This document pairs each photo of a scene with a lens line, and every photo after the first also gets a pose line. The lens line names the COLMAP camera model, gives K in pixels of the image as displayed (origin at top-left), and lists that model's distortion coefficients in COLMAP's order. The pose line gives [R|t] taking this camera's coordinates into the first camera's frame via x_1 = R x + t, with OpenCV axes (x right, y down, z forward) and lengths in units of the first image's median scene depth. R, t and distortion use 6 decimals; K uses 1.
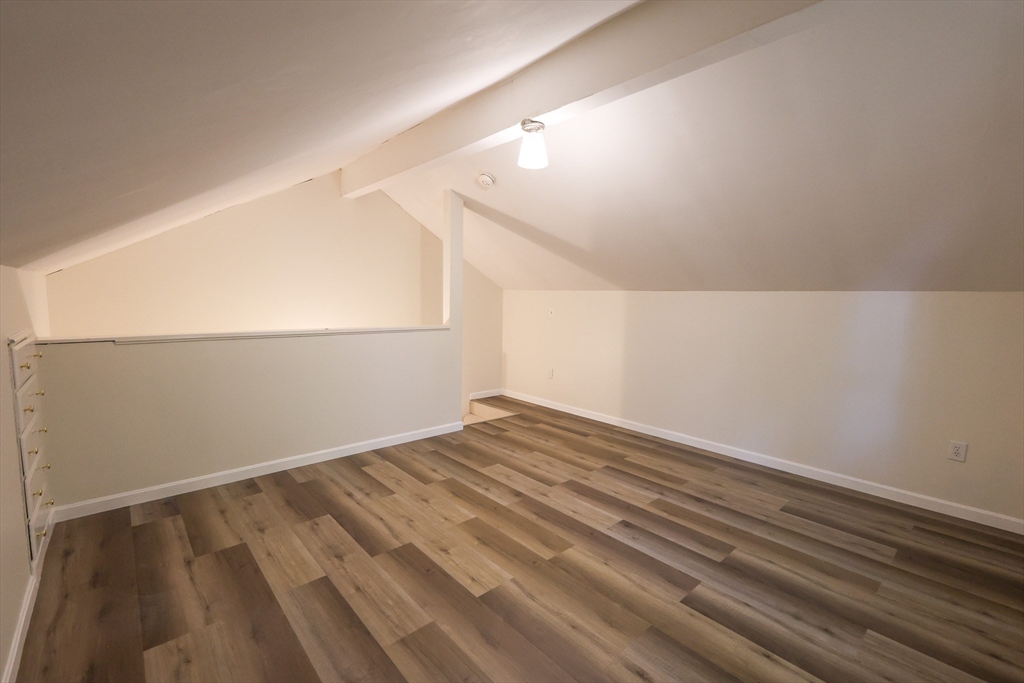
lens RADIAL K [[443.6, 0, 514.1], [0, 443.6, 343.7], [0, 0, 1]] dist [0.008426, -0.001016]
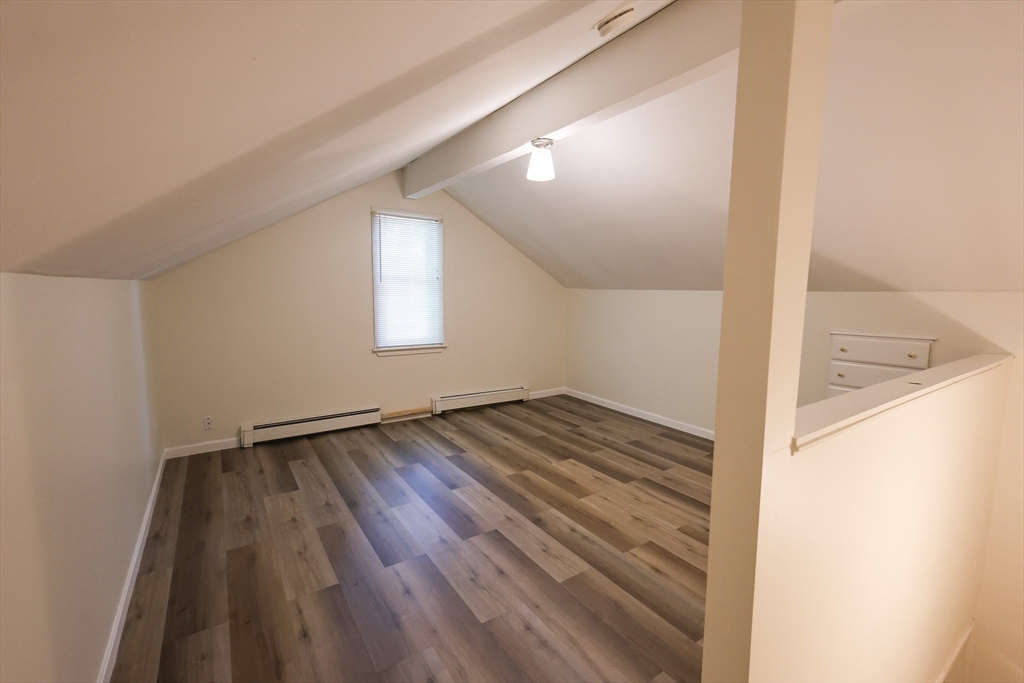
lens RADIAL K [[443.6, 0, 518.2], [0, 443.6, 337.2], [0, 0, 1]] dist [0.008426, -0.001016]
pose [[-0.990849, -0.044252, 0.127514, -0.052878], [-0.016577, 0.977473, 0.210408, -0.222454], [-0.133953, 0.206369, -0.969262, 1.883995]]
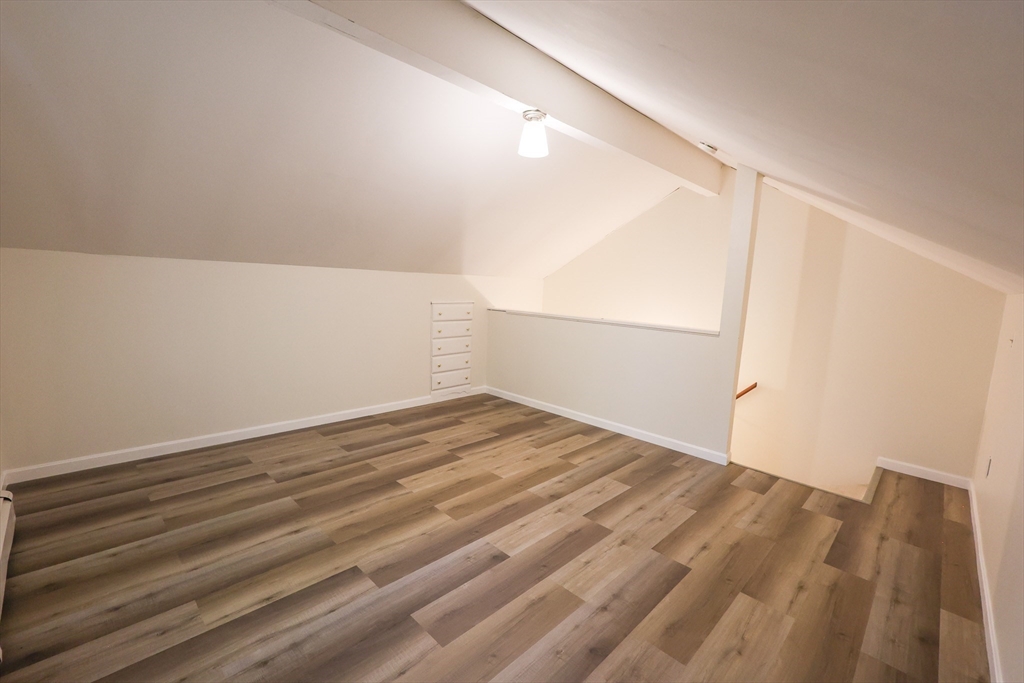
lens RADIAL K [[443.6, 0, 515.3], [0, 443.6, 341.0], [0, 0, 1]] dist [0.008426, -0.001016]
pose [[0.065832, 0.112583, -0.991459, 0.948335], [-0.146605, 0.983923, 0.101993, -0.075145], [0.987002, 0.138638, 0.081279, 0.830114]]
